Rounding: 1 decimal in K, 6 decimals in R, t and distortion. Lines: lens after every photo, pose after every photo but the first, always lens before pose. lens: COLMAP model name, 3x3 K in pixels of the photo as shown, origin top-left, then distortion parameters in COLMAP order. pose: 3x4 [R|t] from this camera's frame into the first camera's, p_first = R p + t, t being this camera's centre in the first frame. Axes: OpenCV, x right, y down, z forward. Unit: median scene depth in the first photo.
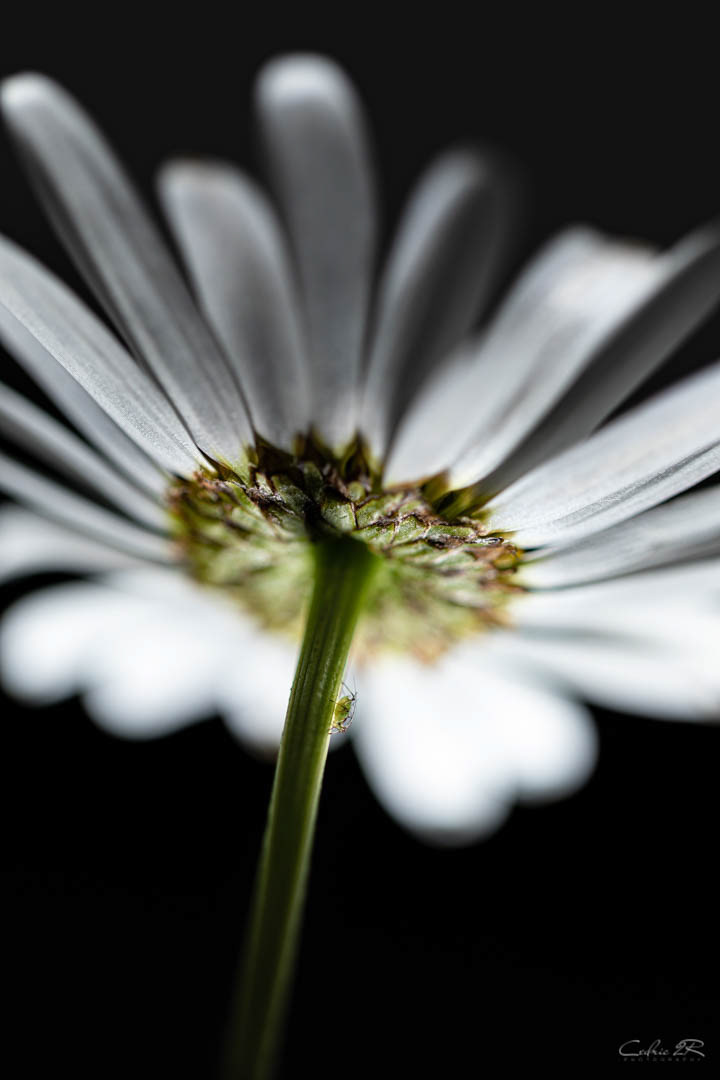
lens RADIAL K [[3079.3, 0, 360.0], [0, 3079.3, 540.0], [0, 0, 1]] dist [-0.008533, -0.020548]
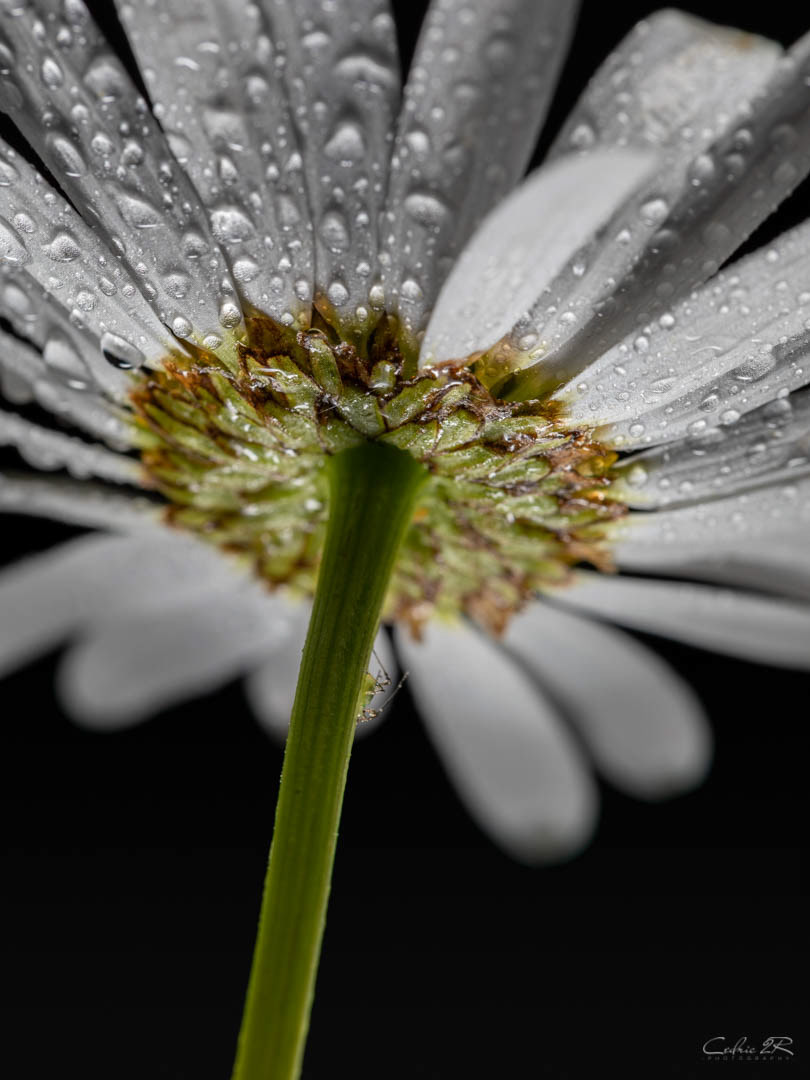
lens RADIAL K [[3026.3, 0, 405.0], [0, 3026.3, 540.0], [0, 0, 1]] dist [0.003120, -0.036733]
pose [[0.999526, -0.030673, 0.002722, 0.000701], [0.030592, 0.999195, 0.025957, 0.004082], [-0.003516, -0.025861, 0.999659, 0.283263]]
